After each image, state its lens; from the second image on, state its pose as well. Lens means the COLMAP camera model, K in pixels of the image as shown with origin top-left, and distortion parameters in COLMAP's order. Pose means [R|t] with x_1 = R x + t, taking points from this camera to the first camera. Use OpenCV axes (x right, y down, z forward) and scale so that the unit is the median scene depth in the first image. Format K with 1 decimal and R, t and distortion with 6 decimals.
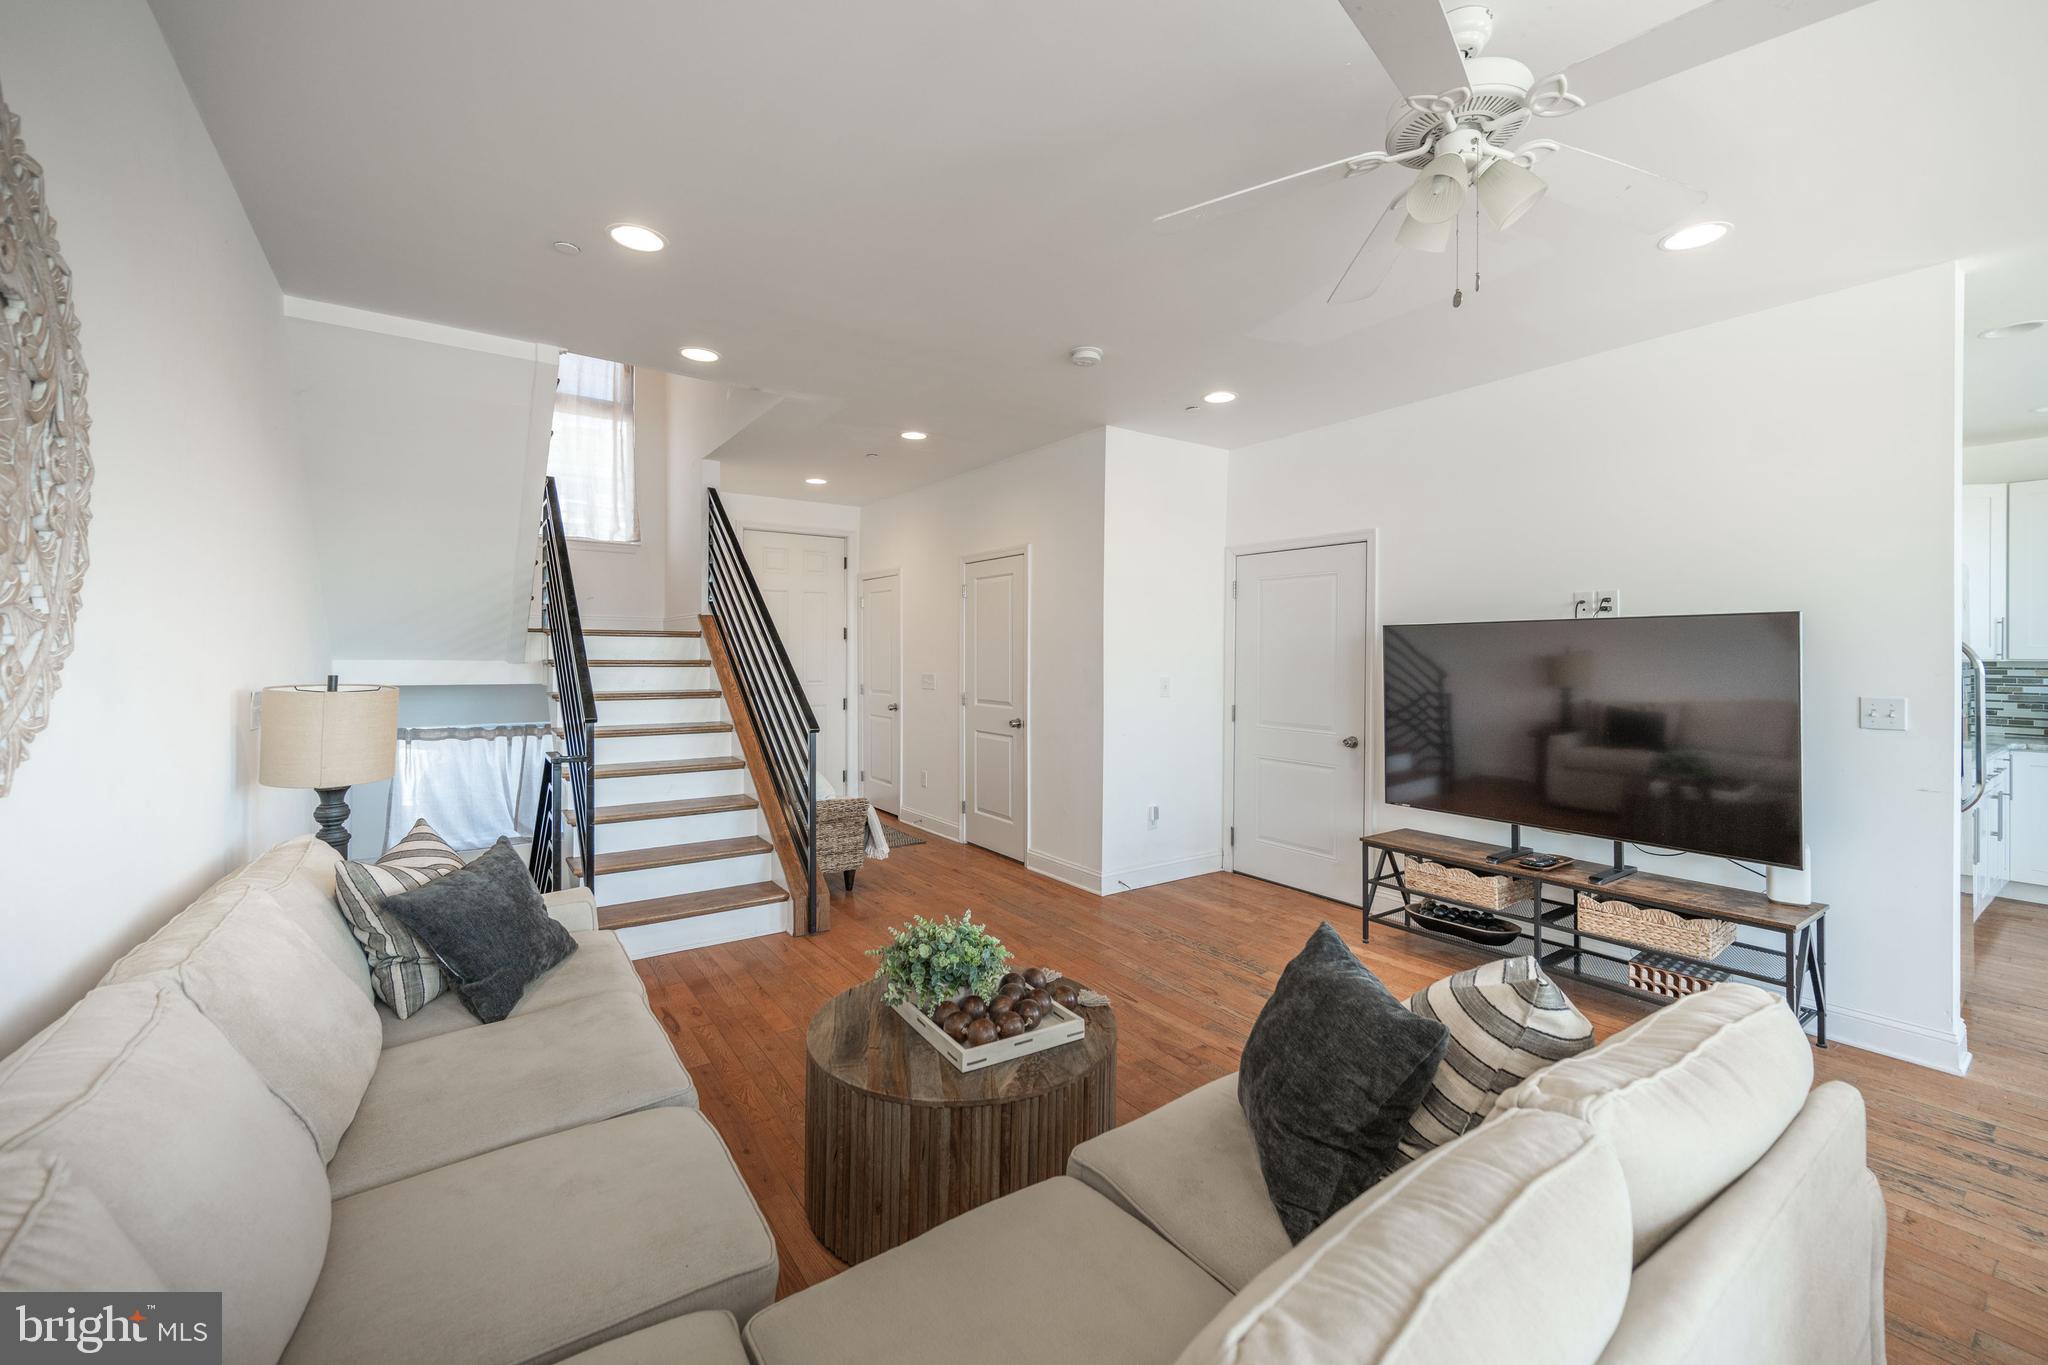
lens RADIAL K [[815.1, 0, 1026.6], [0, 815.1, 647.6], [0, 0, 1]] dist [0.003507, -0.001696]
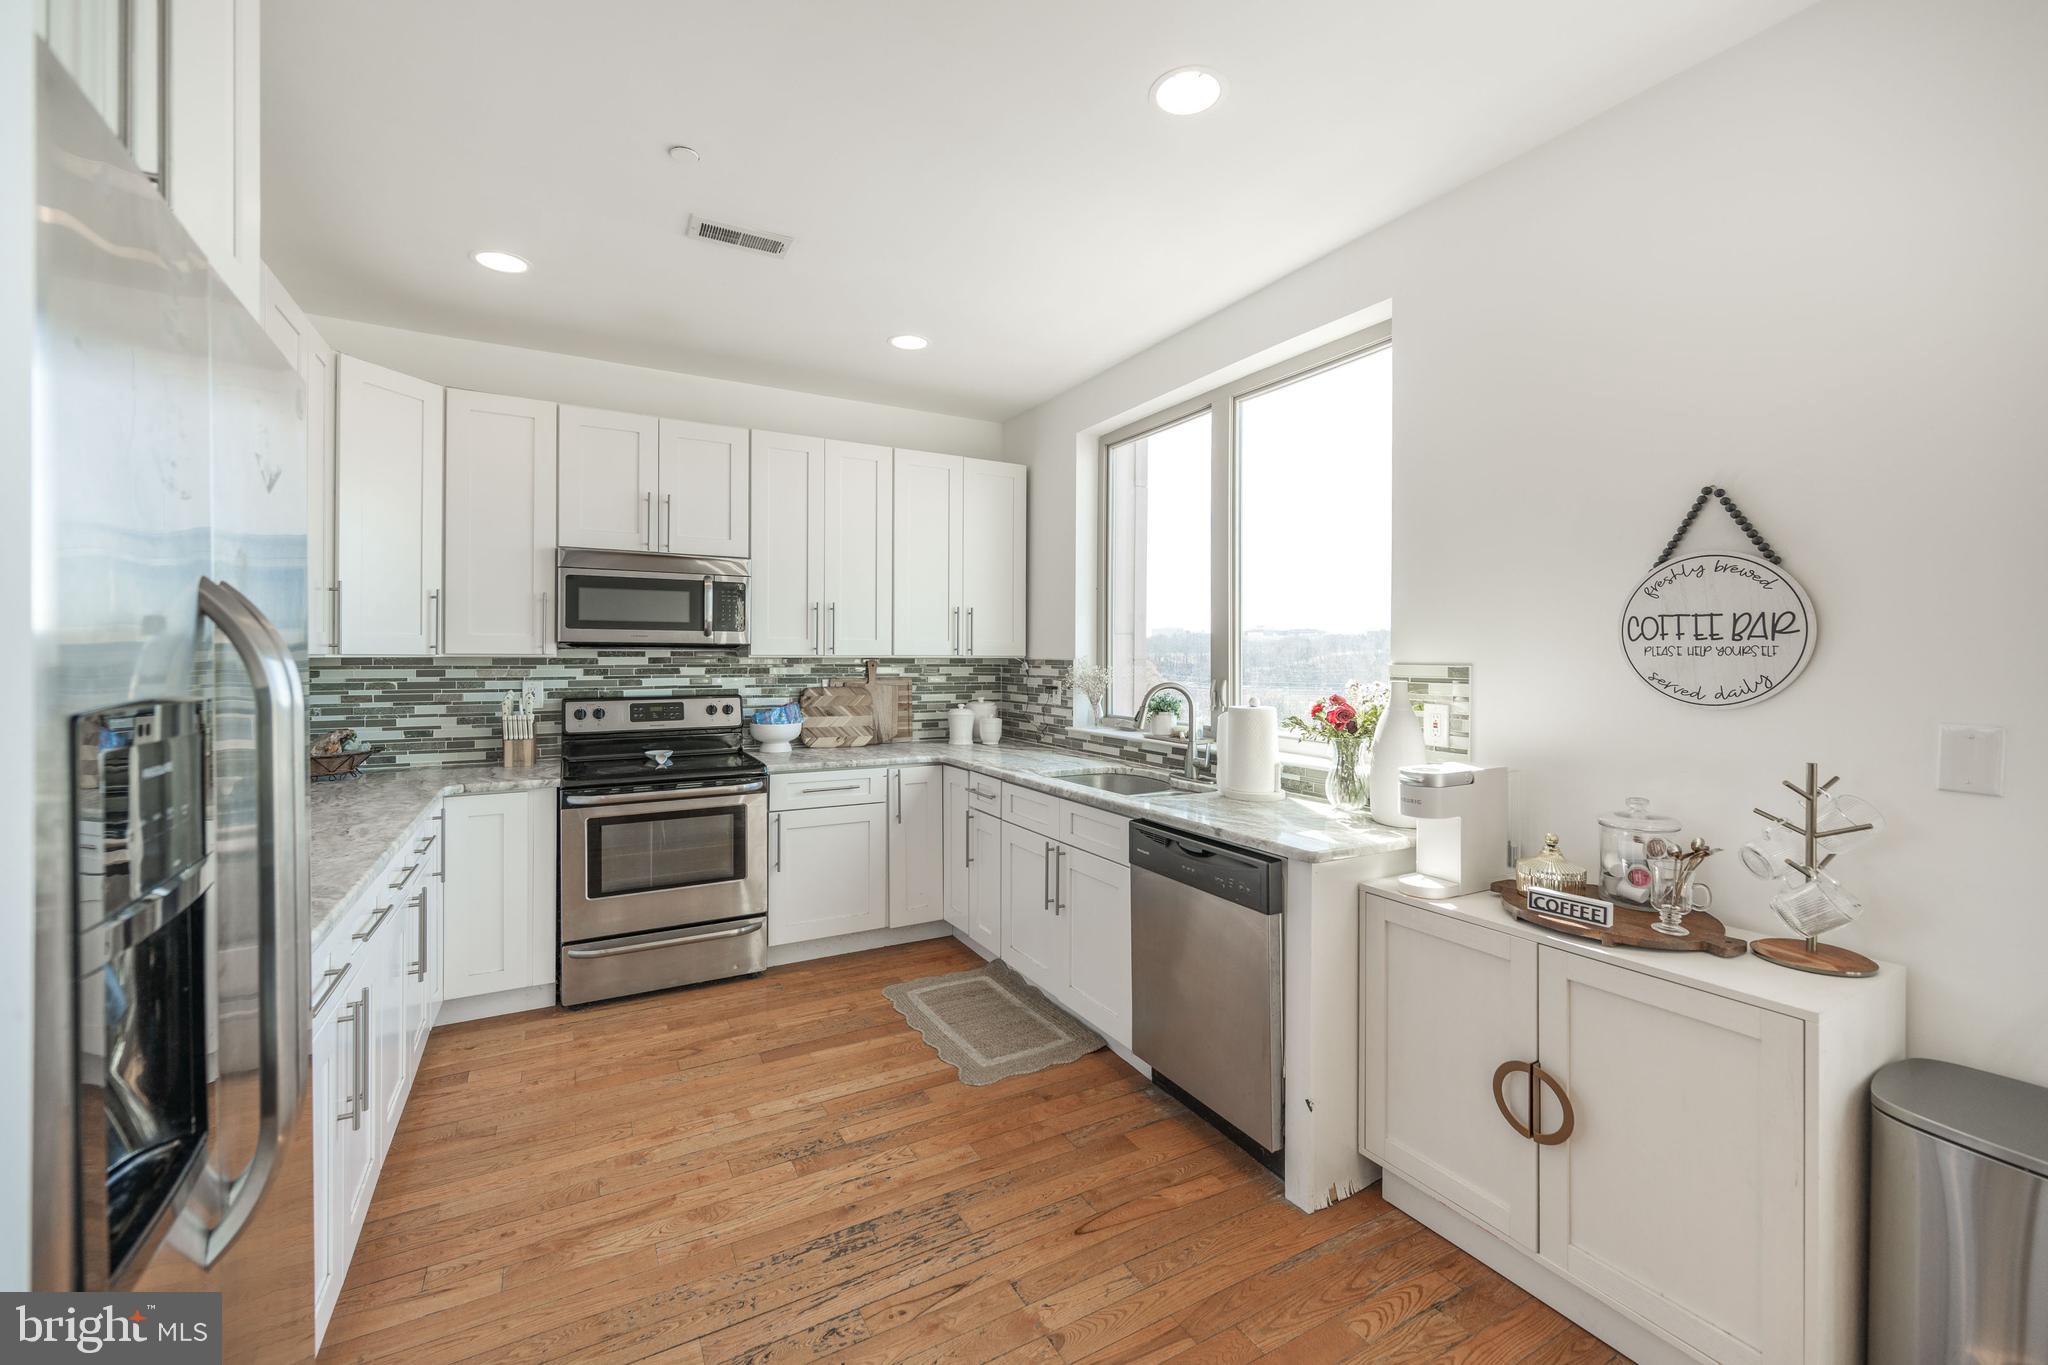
lens RADIAL K [[815.1, 0, 1030.2], [0, 815.1, 671.1], [0, 0, 1]] dist [0.003507, -0.001696]
pose [[0.088295, -0.019244, 0.995908, 0.632374], [-0.012648, 0.999711, 0.020438, 0.009801], [-0.996014, -0.014401, 0.088026, 0.506790]]
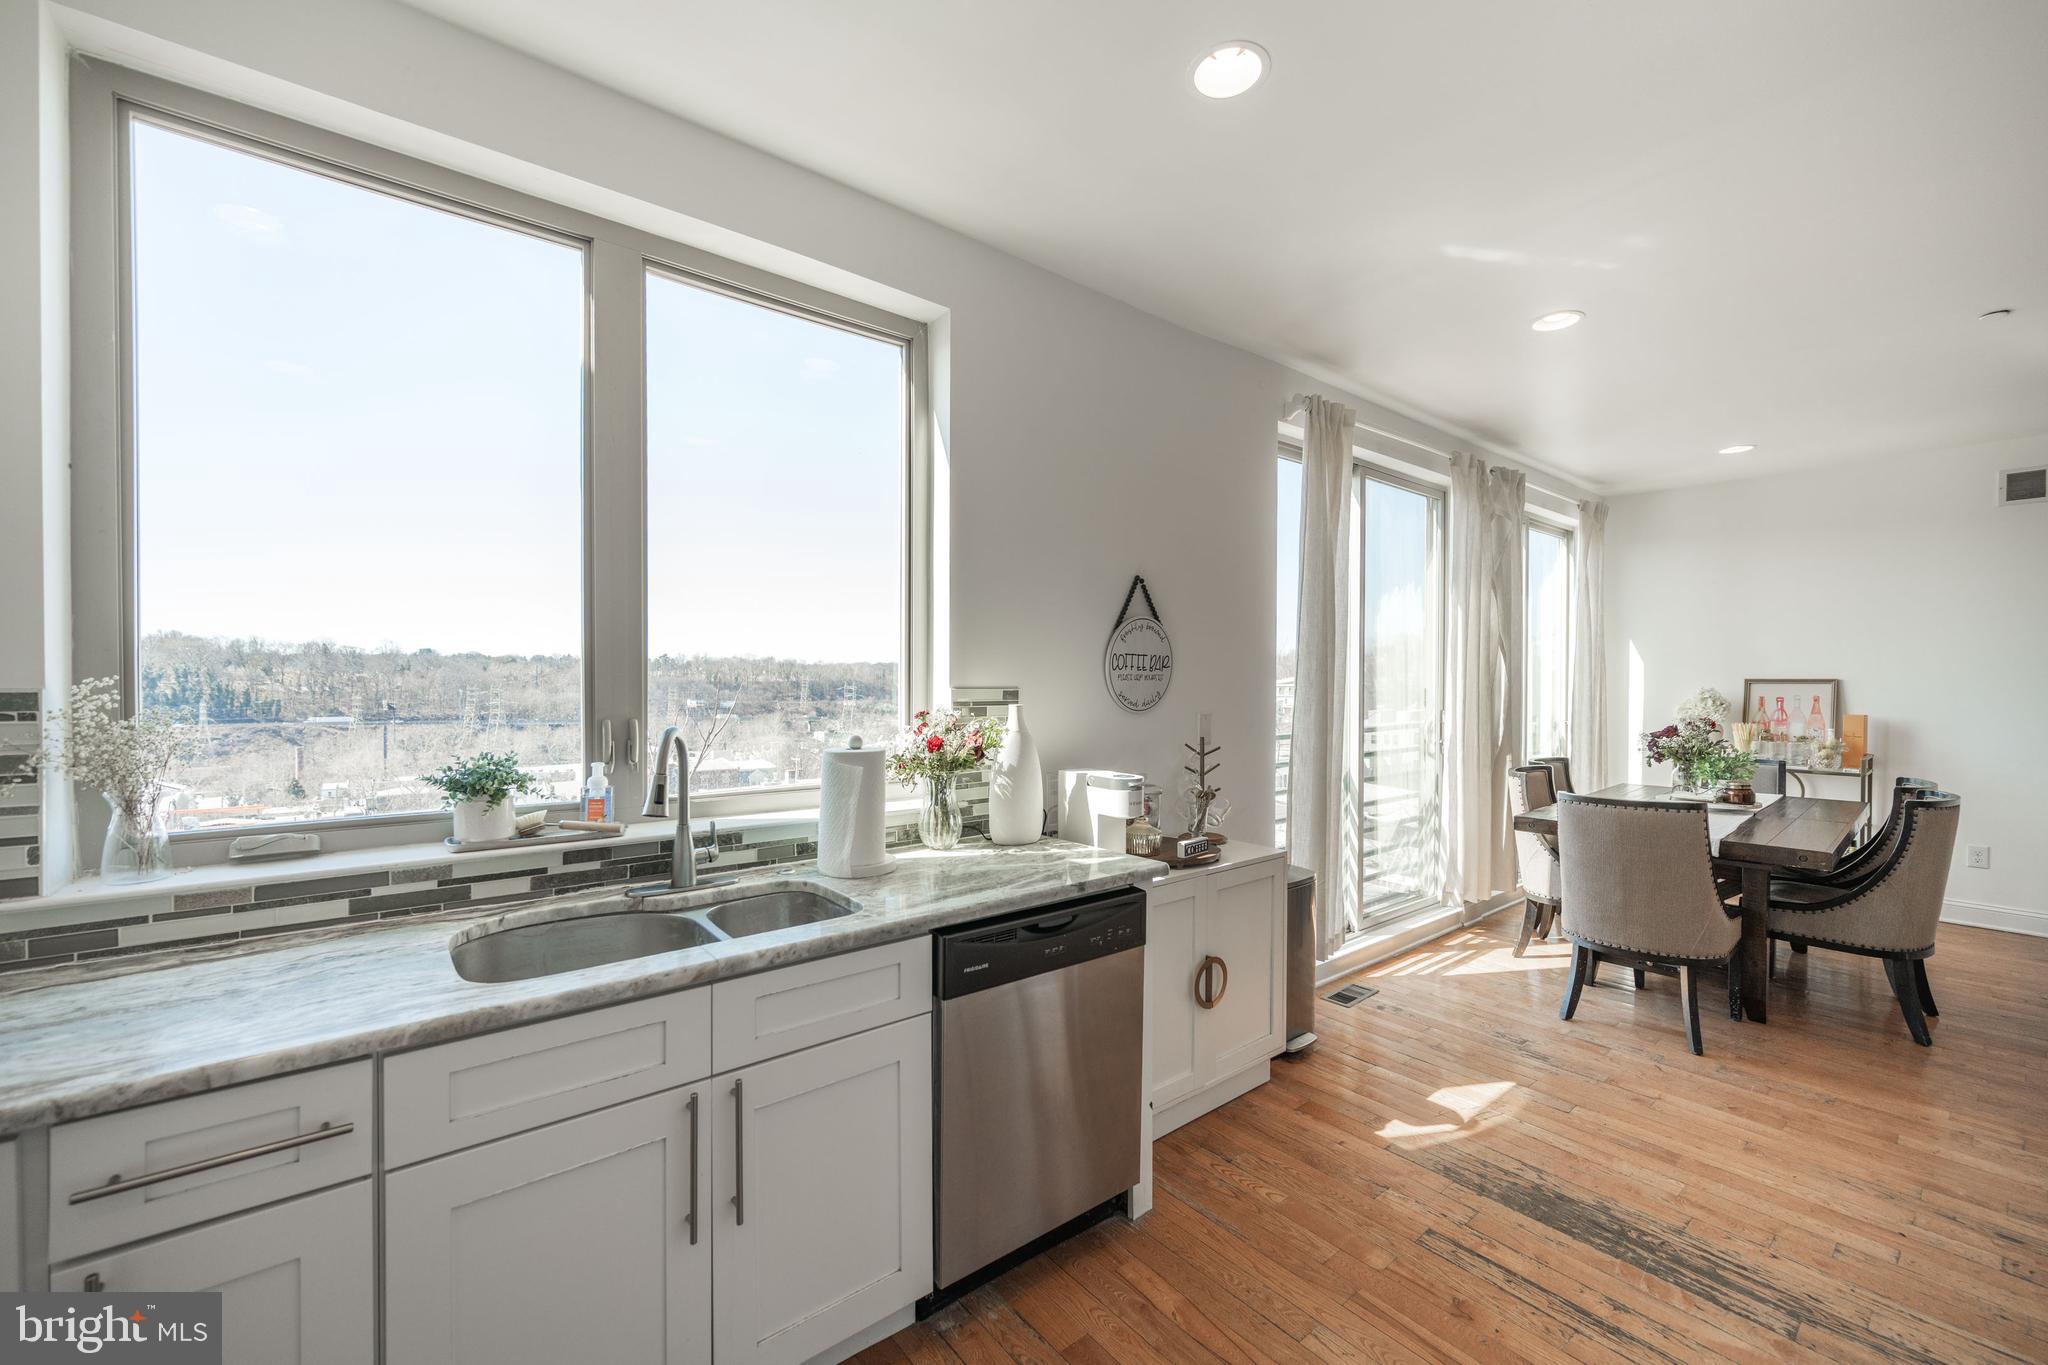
lens RADIAL K [[815.1, 0, 1029.4], [0, 815.1, 694.1], [0, 0, 1]] dist [0.003507, -0.001696]
pose [[-0.997234, -0.004054, -0.074211, 1.199746], [-0.004813, 0.999938, 0.010051, 0.011339], [0.074165, 0.010380, -0.997192, 0.859680]]
